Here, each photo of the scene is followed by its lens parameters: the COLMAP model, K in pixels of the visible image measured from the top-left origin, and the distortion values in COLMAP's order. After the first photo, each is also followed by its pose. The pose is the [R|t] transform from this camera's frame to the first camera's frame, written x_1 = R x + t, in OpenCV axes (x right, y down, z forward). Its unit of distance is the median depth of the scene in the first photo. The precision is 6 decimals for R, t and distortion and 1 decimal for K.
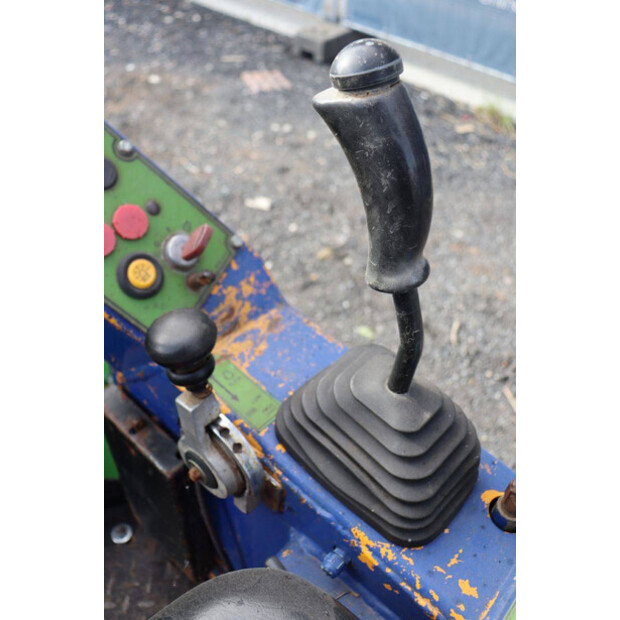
lens RADIAL K [[572.6, 0, 308.4], [0, 572.6, 310.5], [0, 0, 1]] dist [-0.052504, 0.000000]
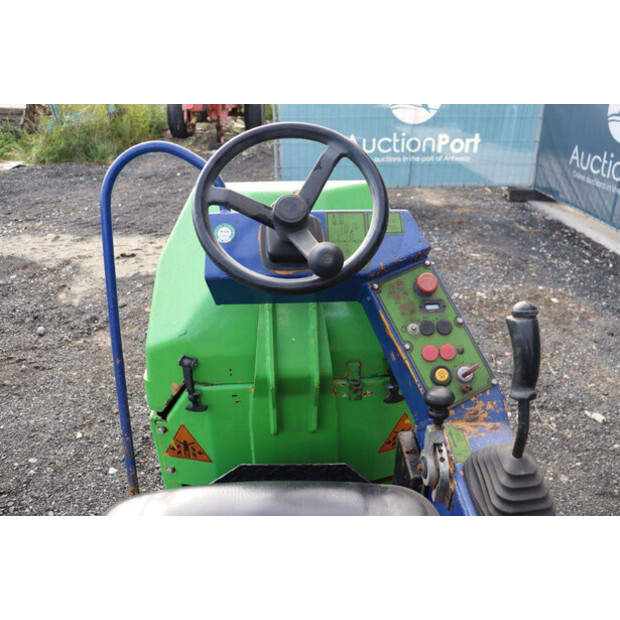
lens RADIAL K [[531.0, 0, 313.4], [0, 531.0, 310.9], [0, 0, 1]] dist [-0.120746, 0.036450]
pose [[0.712646, 0.262712, -0.650475, 0.538910], [-0.463041, 0.872708, -0.154831, 0.233661], [0.526999, 0.411537, 0.743579, -0.756371]]
